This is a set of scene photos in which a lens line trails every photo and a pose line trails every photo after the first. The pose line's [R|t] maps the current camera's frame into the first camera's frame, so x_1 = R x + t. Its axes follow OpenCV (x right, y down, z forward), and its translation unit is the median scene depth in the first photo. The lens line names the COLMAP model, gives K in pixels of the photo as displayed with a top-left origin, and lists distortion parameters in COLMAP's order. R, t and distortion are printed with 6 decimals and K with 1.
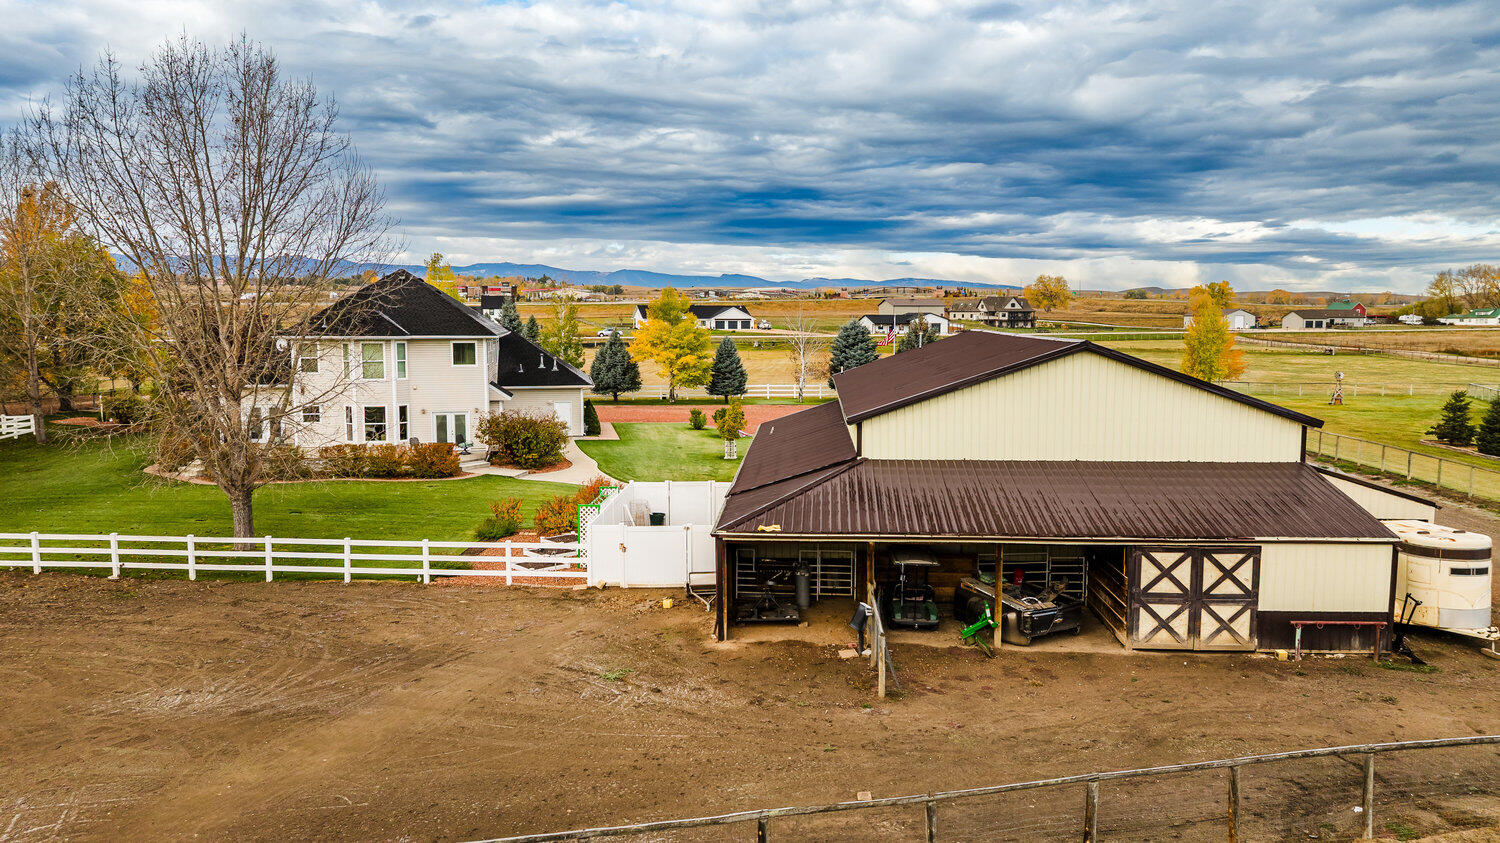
lens RADIAL K [[1069.0, 0, 755.5], [0, 1069.0, 418.2], [0, 0, 1]] dist [-0.023918, 0.010170]
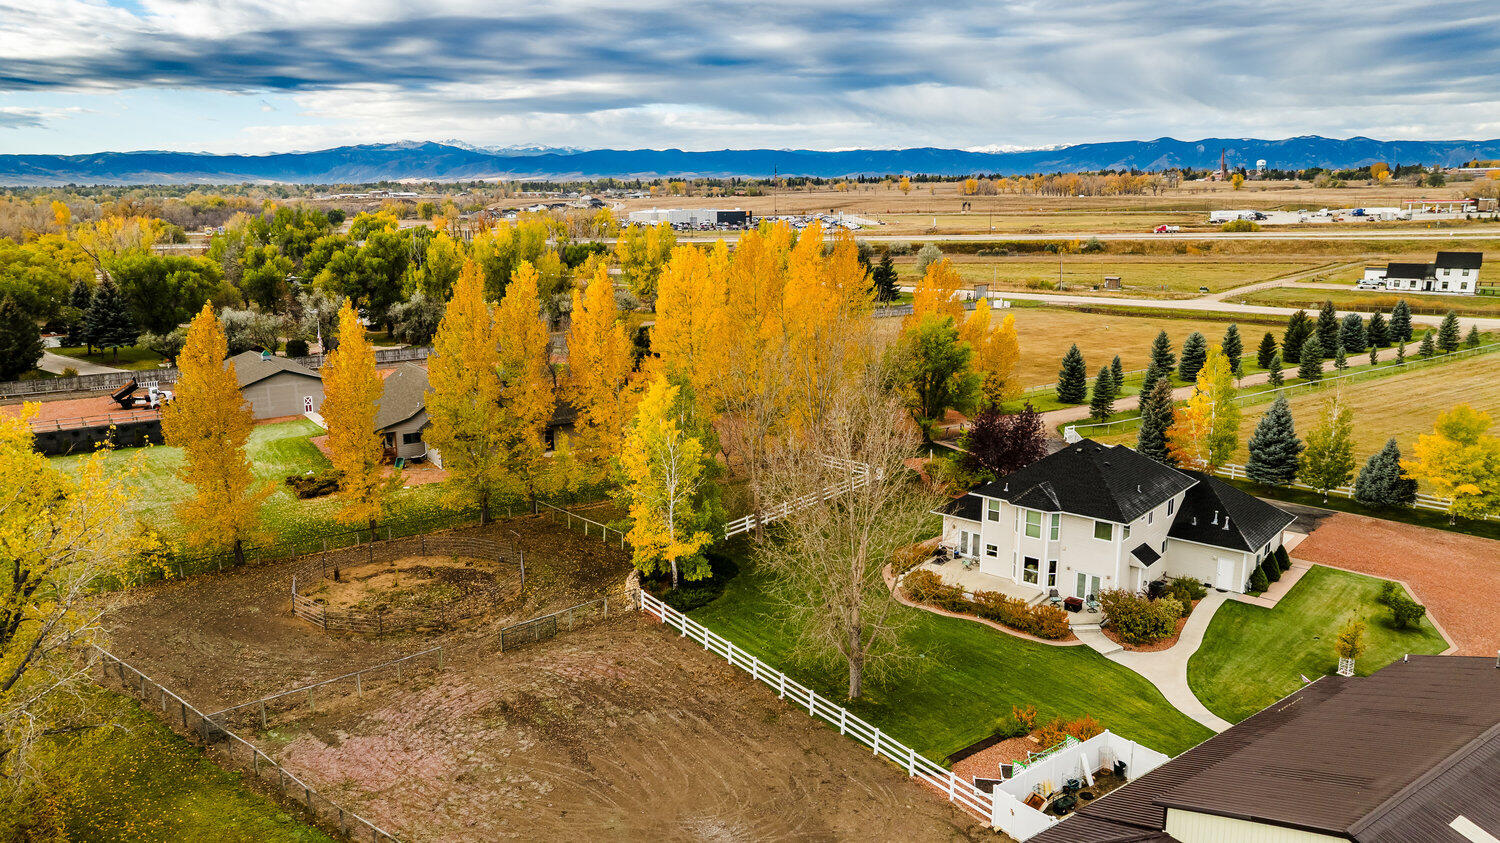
lens RADIAL K [[1069.0, 0, 746.3], [0, 1069.0, 420.3], [0, 0, 1]] dist [-0.023918, 0.010170]
pose [[0.634830, 0.163388, -0.755179, 0.377975], [-0.077659, 0.985929, 0.148030, -0.341436], [0.768739, -0.035327, 0.638586, -0.096205]]
